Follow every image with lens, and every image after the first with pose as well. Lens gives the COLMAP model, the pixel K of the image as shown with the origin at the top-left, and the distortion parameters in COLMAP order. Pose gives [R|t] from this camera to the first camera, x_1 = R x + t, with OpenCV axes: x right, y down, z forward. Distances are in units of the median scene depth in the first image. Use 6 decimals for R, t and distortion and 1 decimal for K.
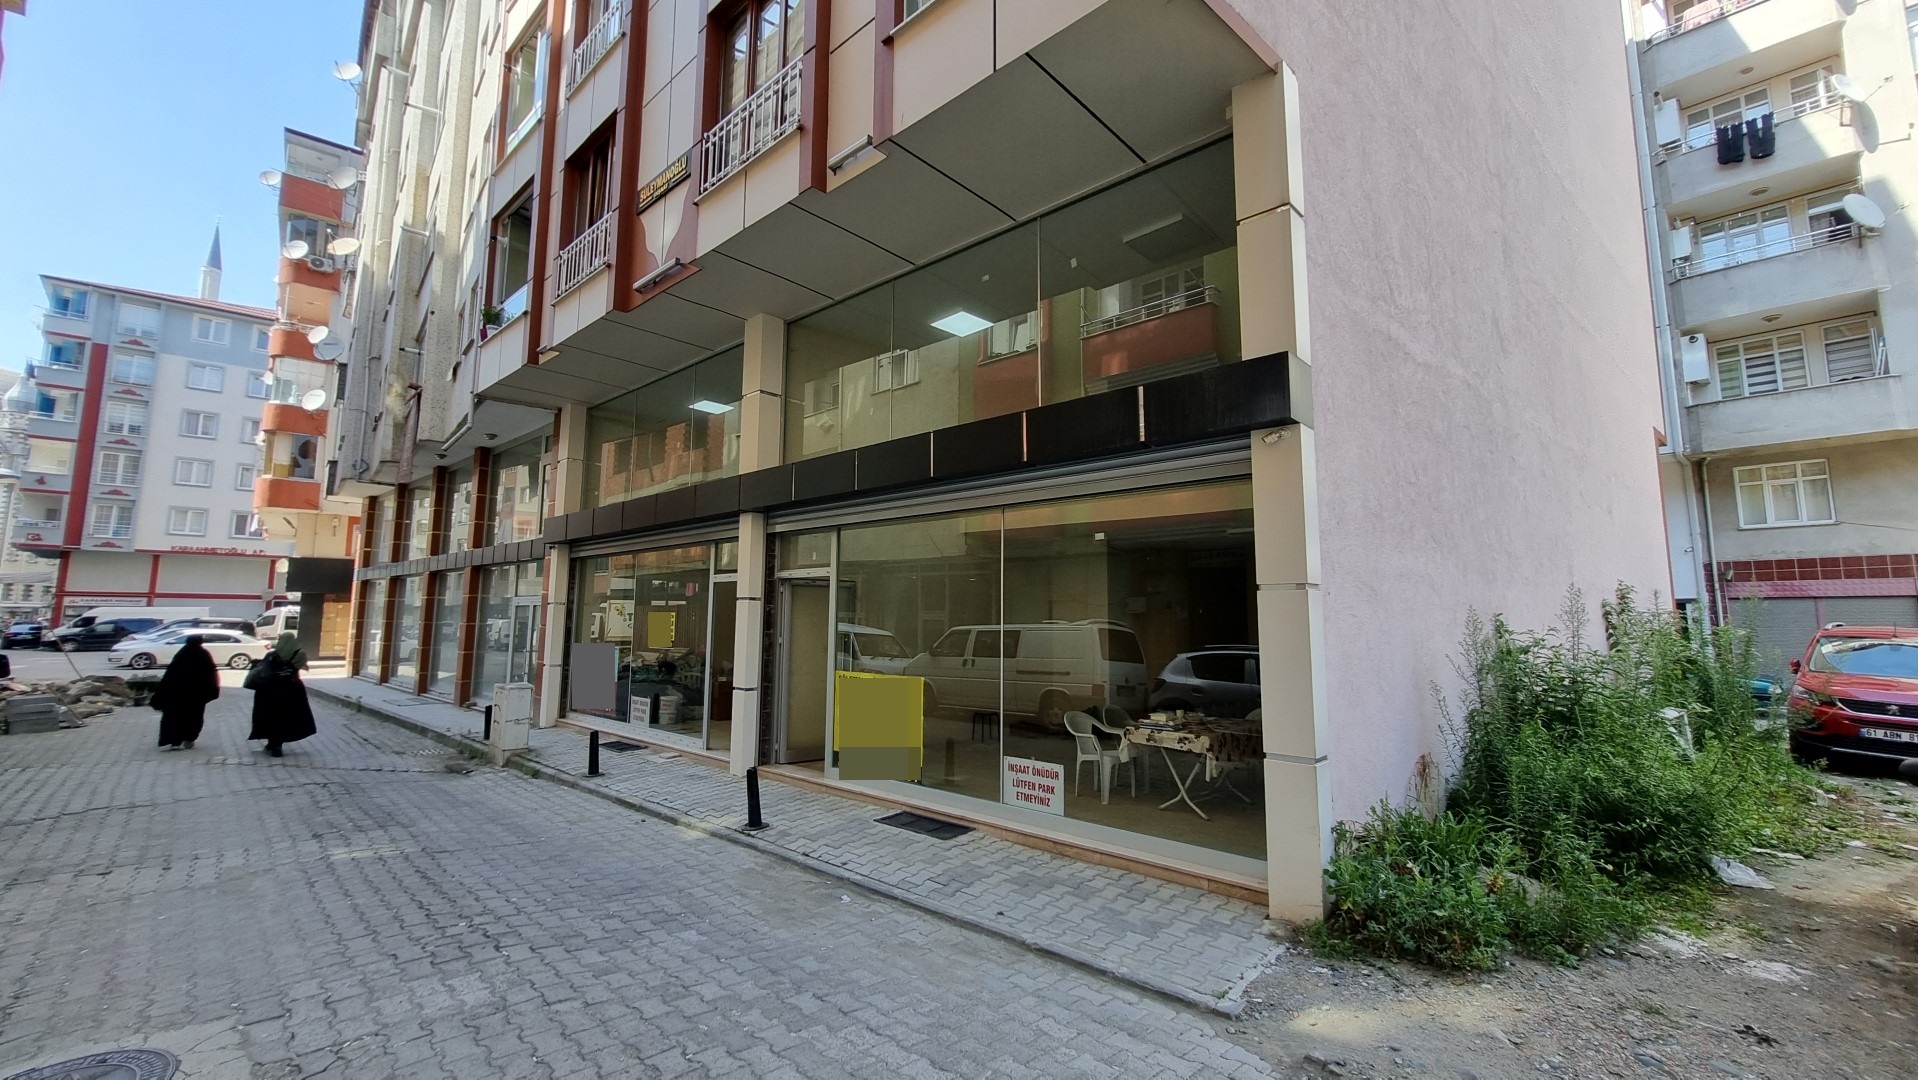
lens RADIAL K [[749.9, 0, 944.4], [0, 749.9, 528.7], [0, 0, 1]] dist [-0.001111, 0.000643]
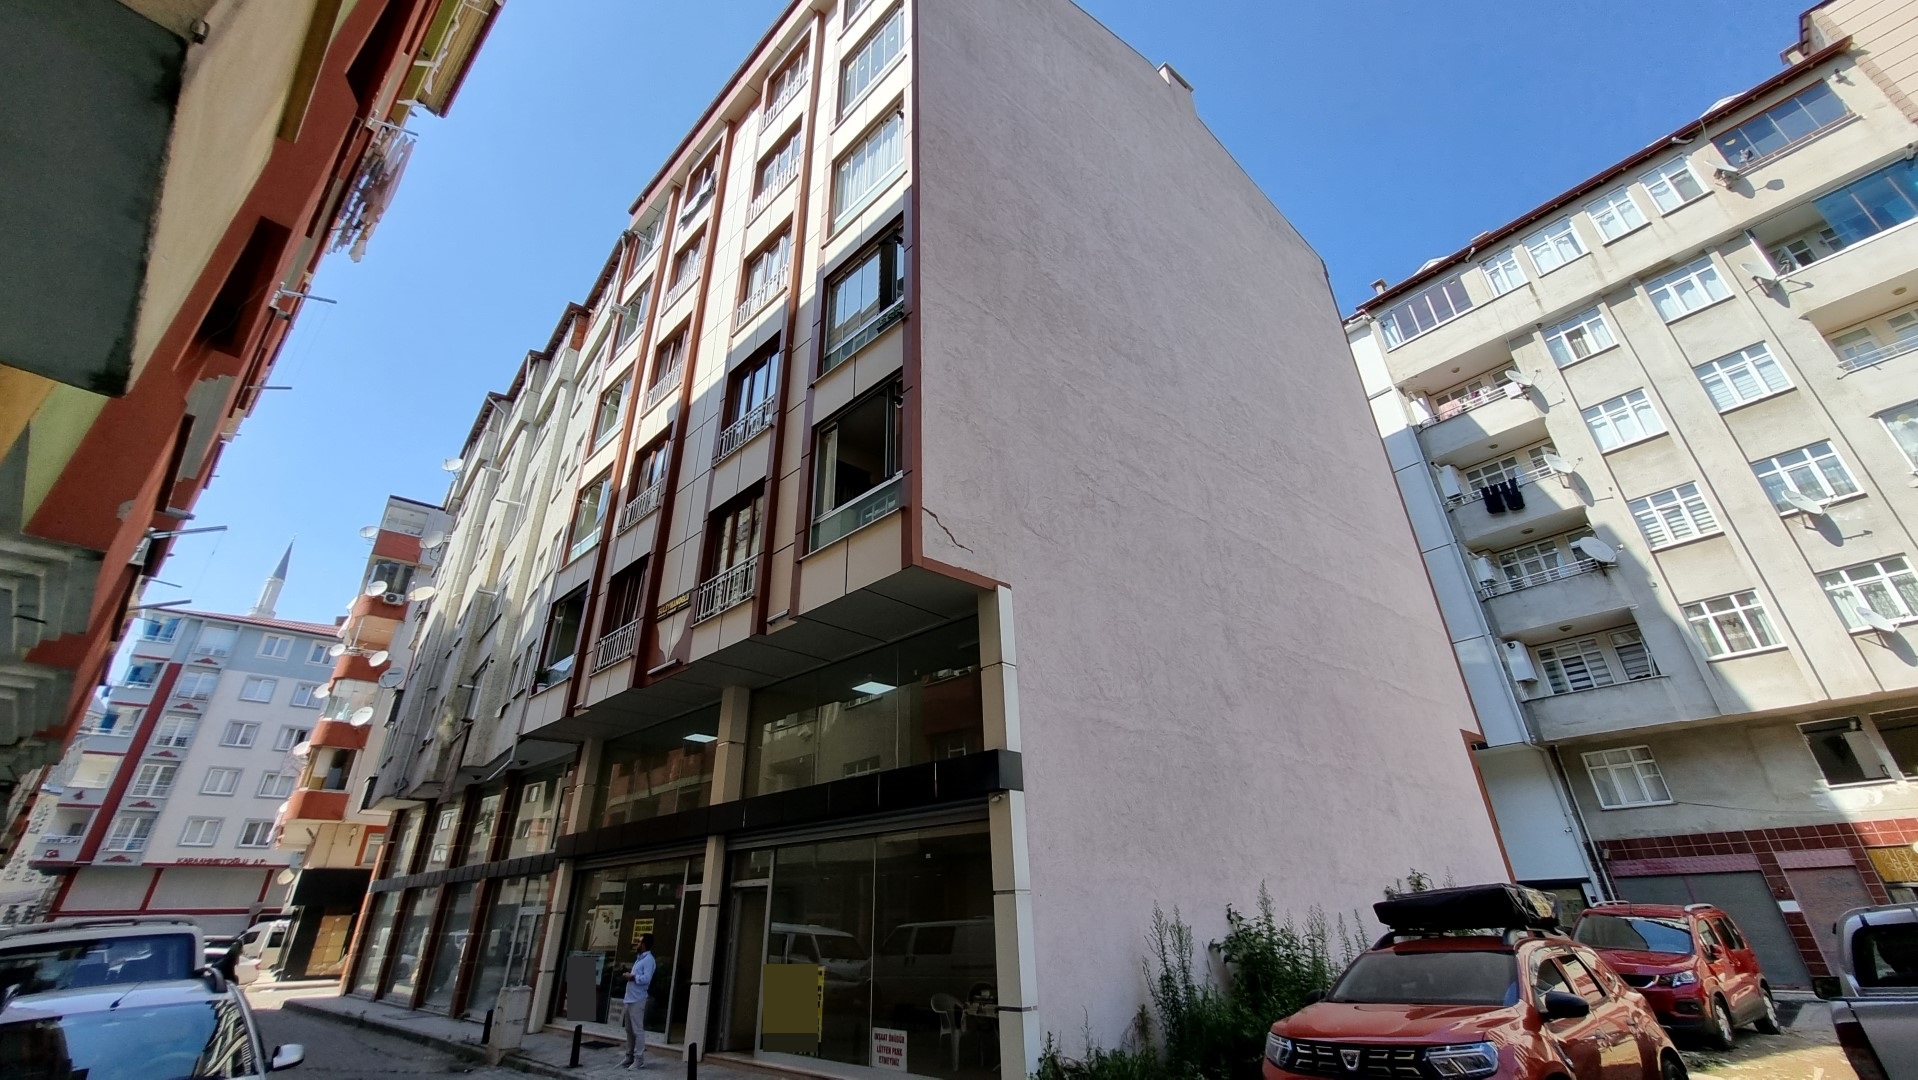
lens RADIAL K [[749.9, 0, 941.7], [0, 749.9, 536.8], [0, 0, 1]] dist [-0.001111, 0.000643]
pose [[0.999318, -0.034362, -0.013526, 0.105431], [0.027655, 0.939097, -0.342538, -0.029669], [0.024472, 0.341930, 0.939407, -0.252601]]
